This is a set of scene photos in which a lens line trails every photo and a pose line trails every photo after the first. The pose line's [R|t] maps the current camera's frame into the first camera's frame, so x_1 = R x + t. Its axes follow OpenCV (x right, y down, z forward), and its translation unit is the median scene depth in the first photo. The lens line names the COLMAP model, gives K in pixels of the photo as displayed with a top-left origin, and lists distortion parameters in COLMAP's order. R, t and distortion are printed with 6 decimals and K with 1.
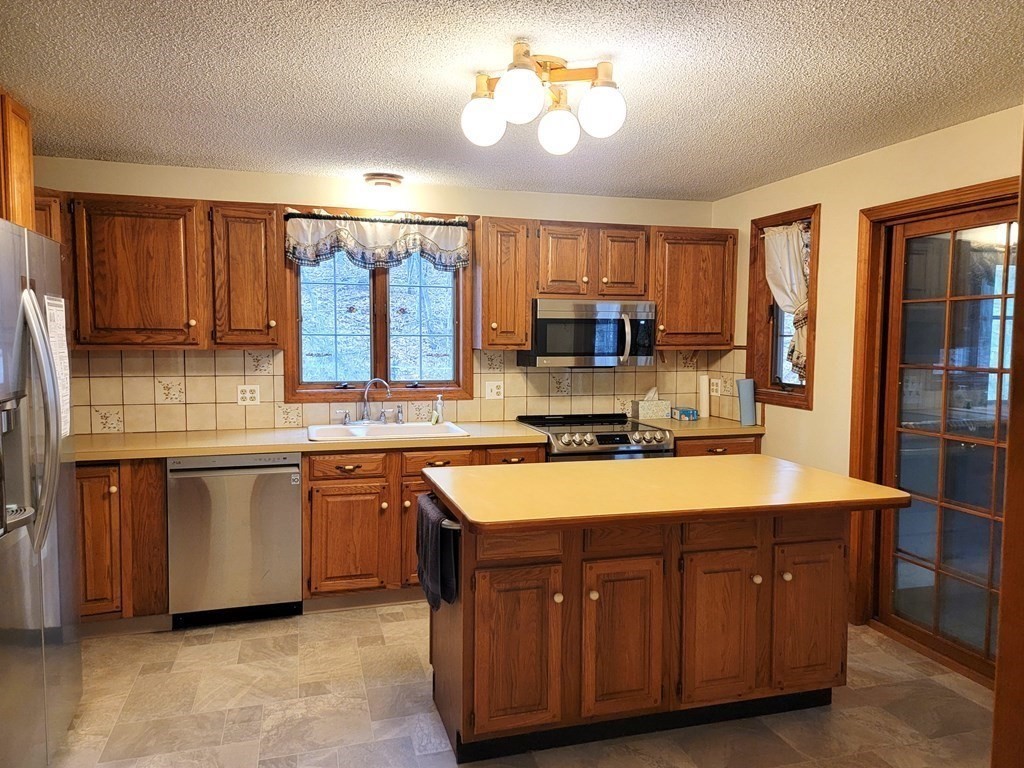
lens RADIAL K [[724.7, 0, 511.5], [0, 724.7, 382.3], [0, 0, 1]] dist [0.083986, -0.010865]
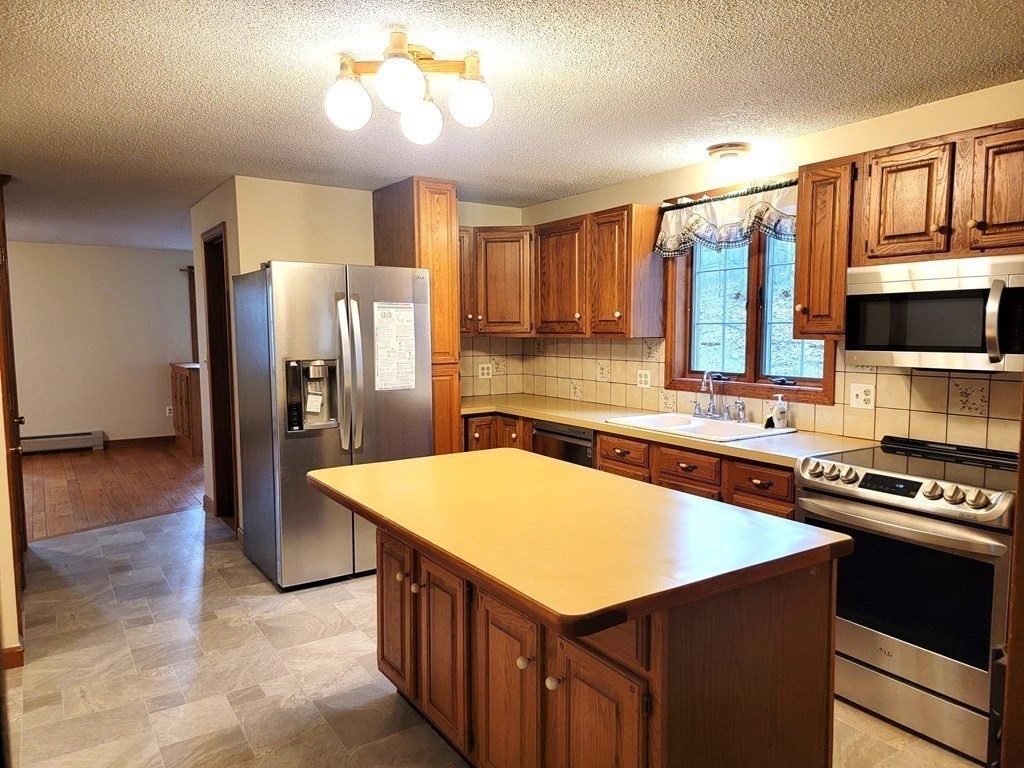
lens RADIAL K [[724.7, 0, 512.7], [0, 724.7, 388.5], [0, 0, 1]] dist [0.083986, -0.010865]
pose [[0.284710, 0.073760, -0.955772, 0.634154], [-0.056598, 0.996589, 0.060051, -0.022923], [0.956941, 0.036998, 0.287913, 0.485597]]
